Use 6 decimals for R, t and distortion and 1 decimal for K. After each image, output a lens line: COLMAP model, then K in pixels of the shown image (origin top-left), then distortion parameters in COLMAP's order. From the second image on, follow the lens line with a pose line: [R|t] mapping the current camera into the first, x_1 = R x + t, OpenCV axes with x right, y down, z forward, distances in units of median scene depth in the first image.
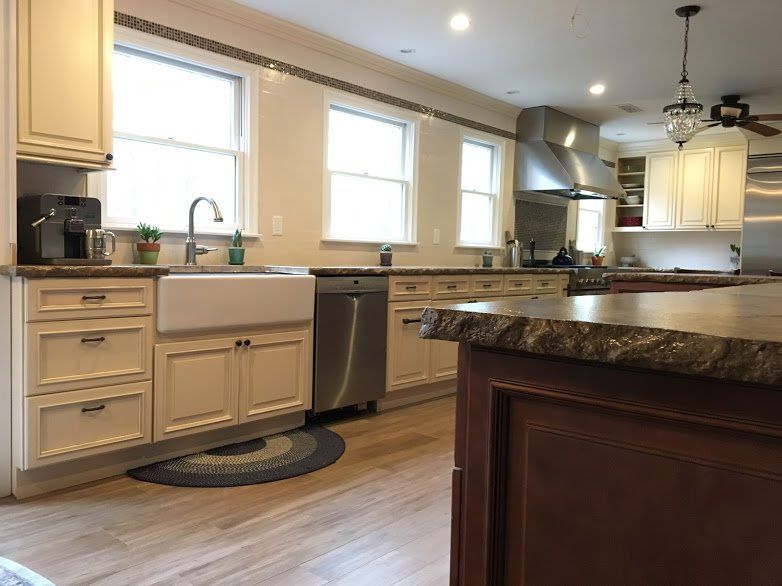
lens RADIAL K [[650.7, 0, 398.0], [0, 650.7, 296.1], [0, 0, 1]] dist [0.086795, -0.129817]
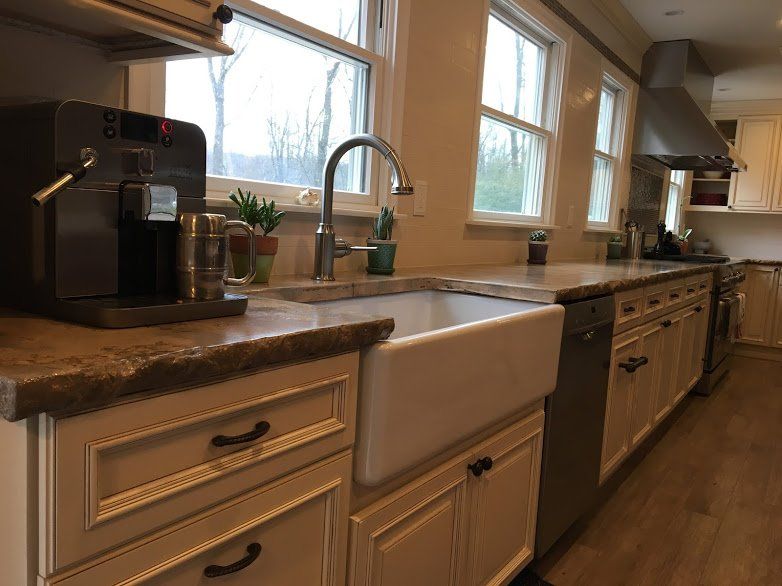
lens RADIAL K [[650.7, 0, 396.2], [0, 650.7, 292.1], [0, 0, 1]] dist [0.086795, -0.129817]
pose [[0.990722, 0.021317, 0.134218, -0.295453], [-0.028521, 0.998241, 0.051981, -0.058717], [-0.132874, -0.055327, 0.989588, 0.464364]]
